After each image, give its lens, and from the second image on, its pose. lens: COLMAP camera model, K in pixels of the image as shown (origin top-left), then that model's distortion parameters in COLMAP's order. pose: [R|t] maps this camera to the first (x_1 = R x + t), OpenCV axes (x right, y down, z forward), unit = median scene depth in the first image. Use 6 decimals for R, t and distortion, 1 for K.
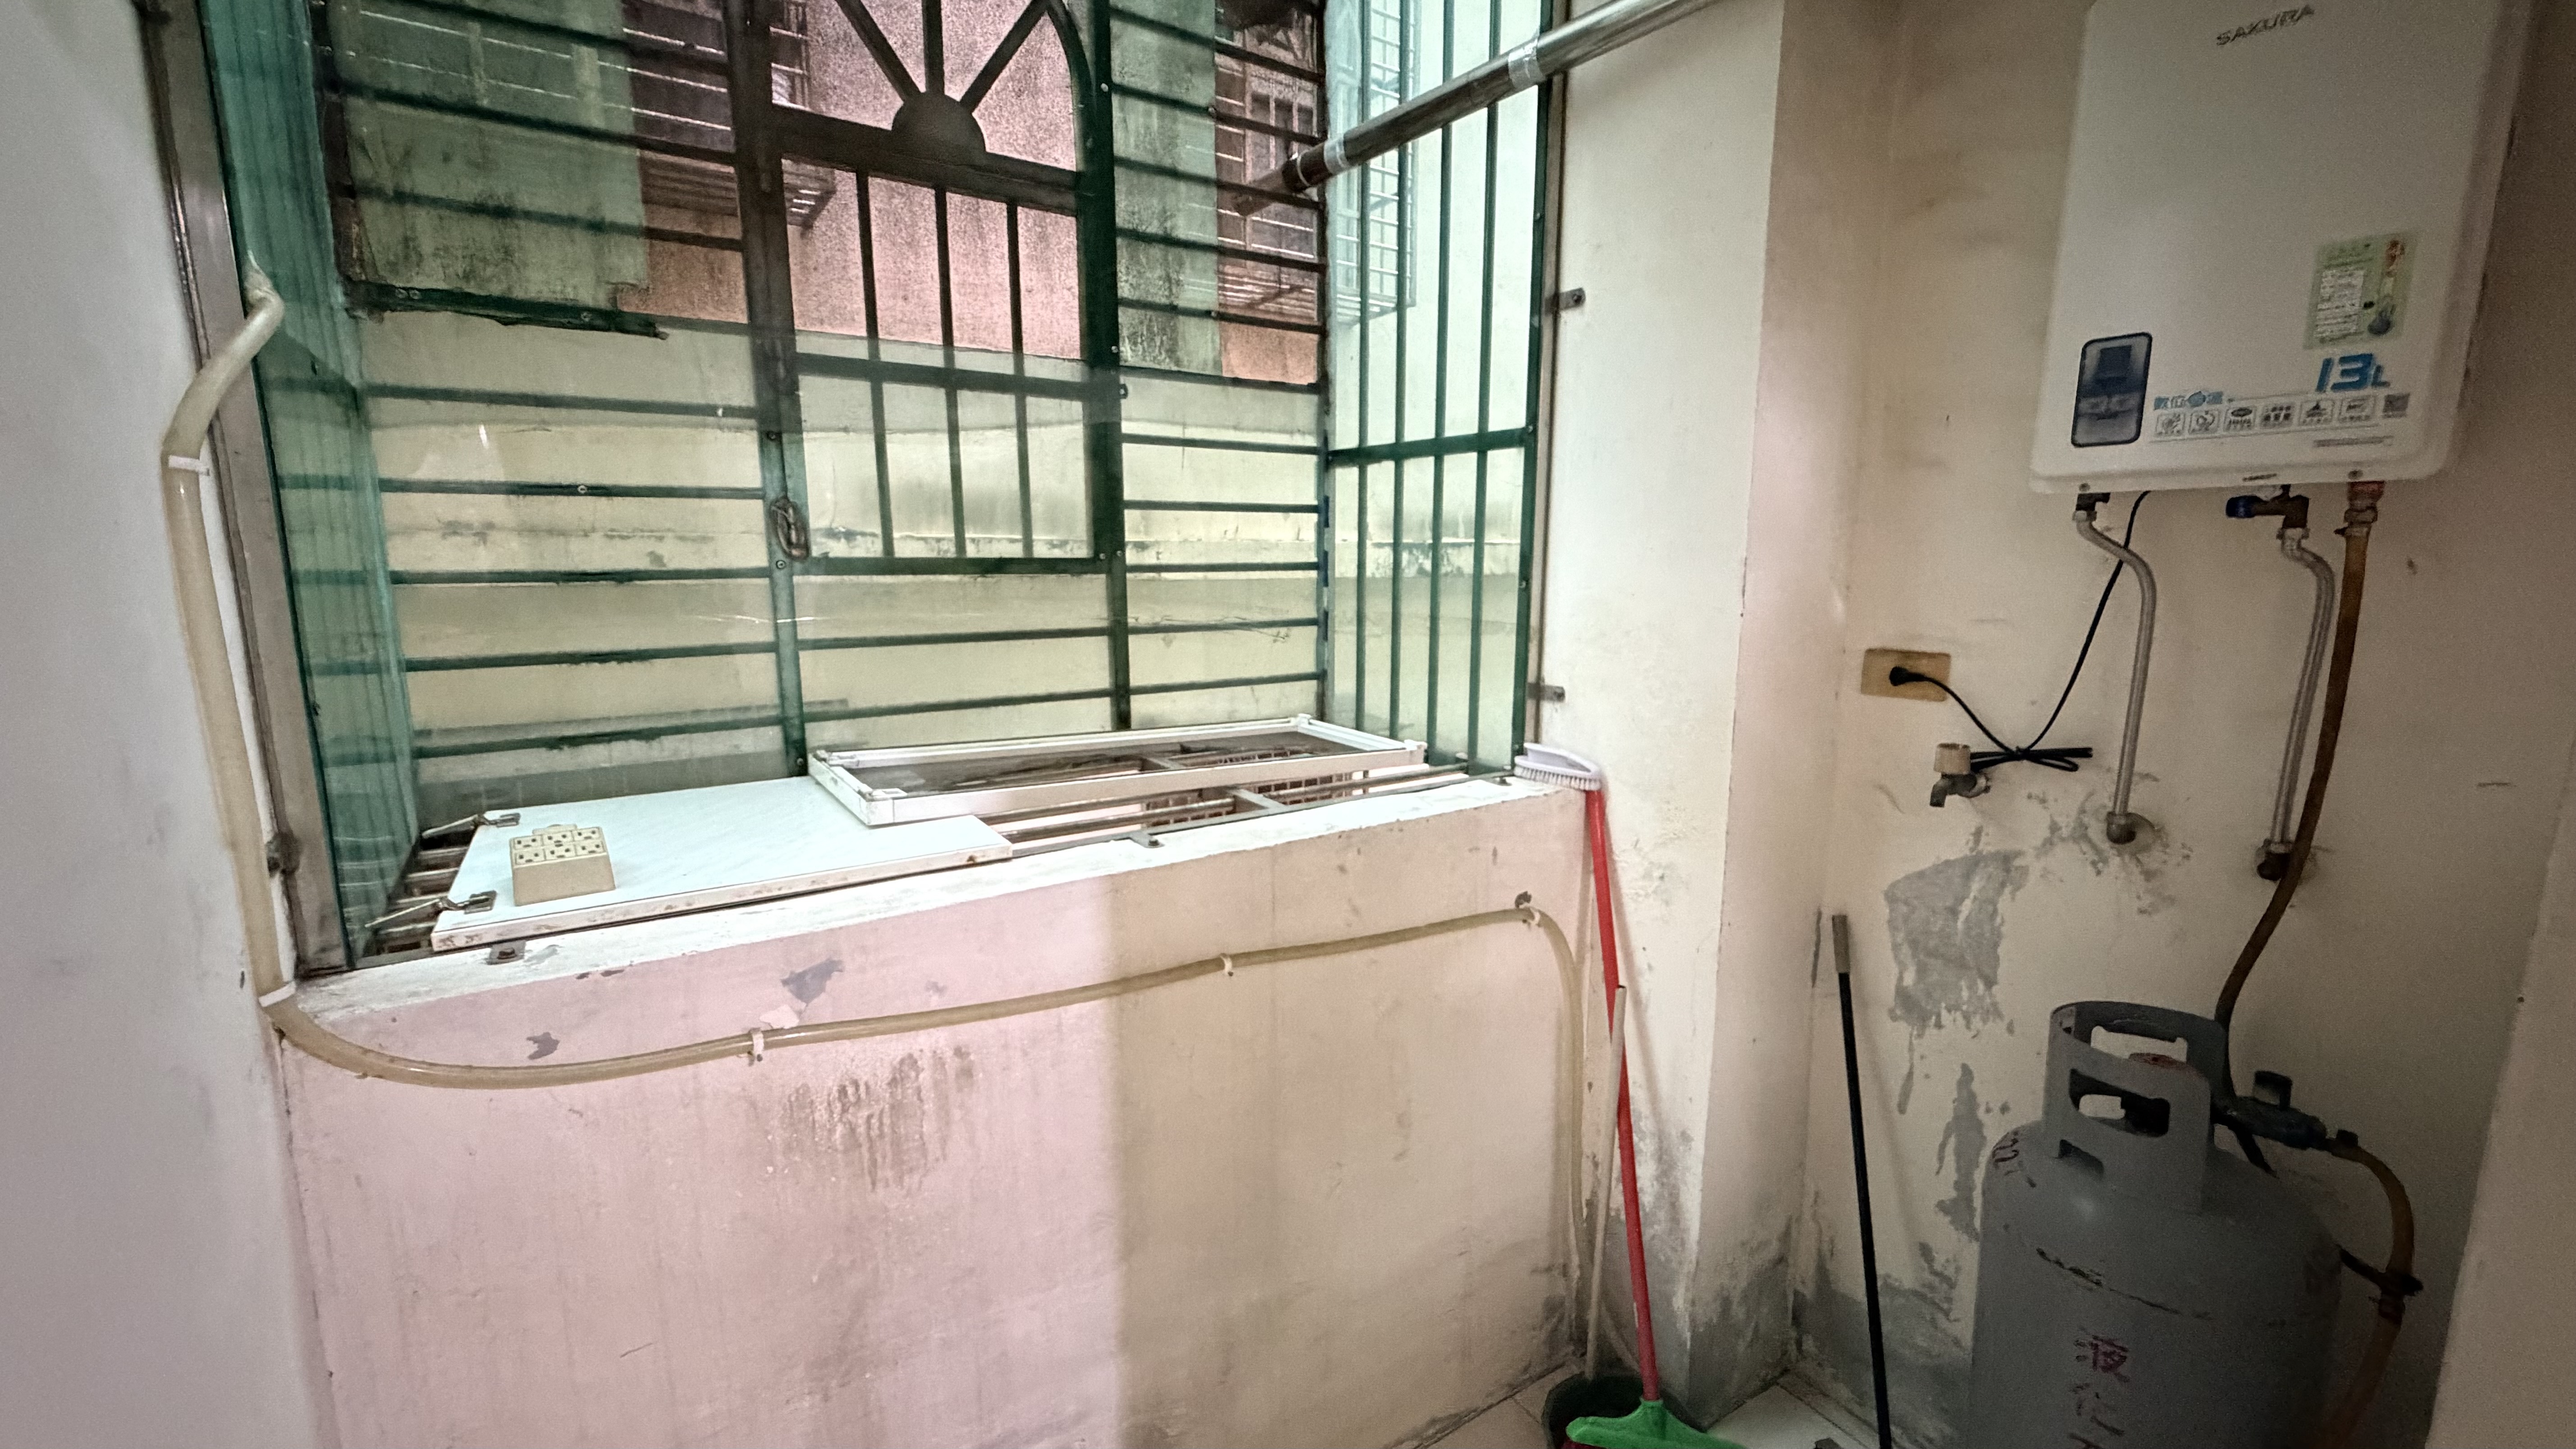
lens RADIAL K [[1028.3, 0, 1287.9], [0, 1028.3, 728.3], [0, 0, 1]] dist [-0.000292, 0.000193]
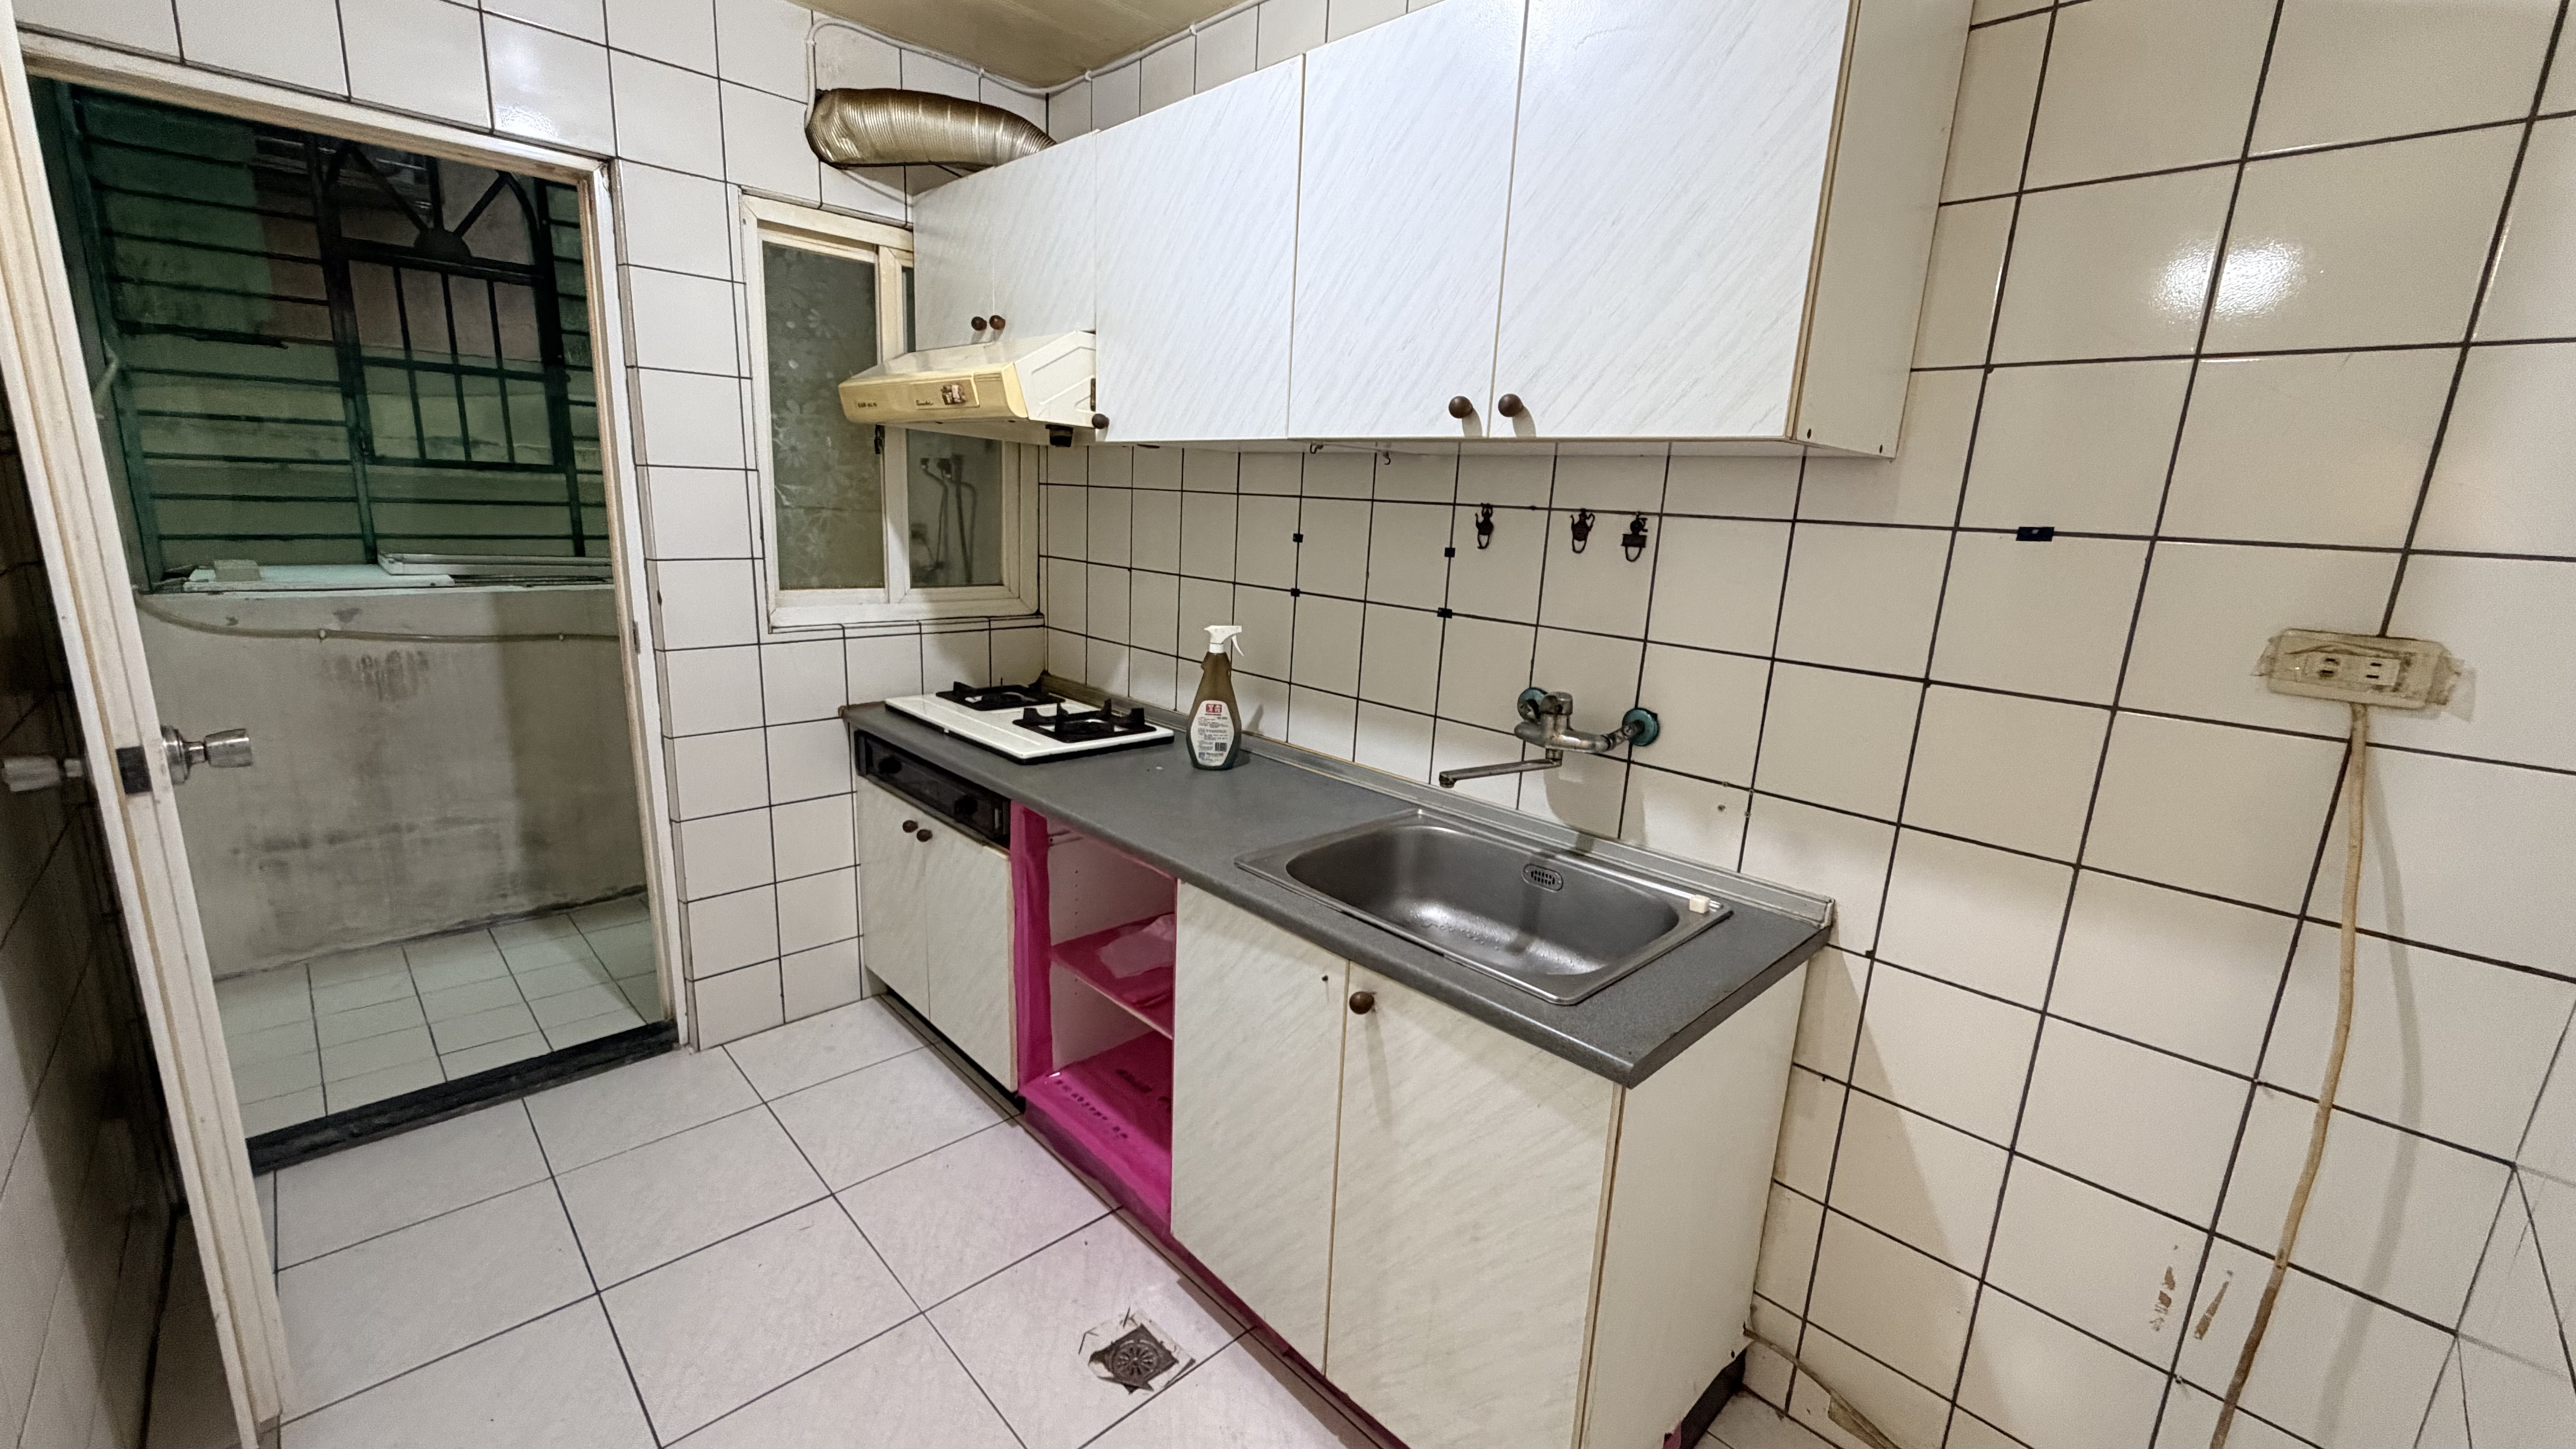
lens RADIAL K [[1028.3, 0, 1284.8], [0, 1028.3, 724.1], [0, 0, 1]] dist [-0.000292, 0.000193]
pose [[0.984724, 0.006395, 0.174007, 0.989276], [-0.016464, 0.998268, 0.056485, 0.224765], [-0.173344, -0.058487, 0.983123, -1.388925]]
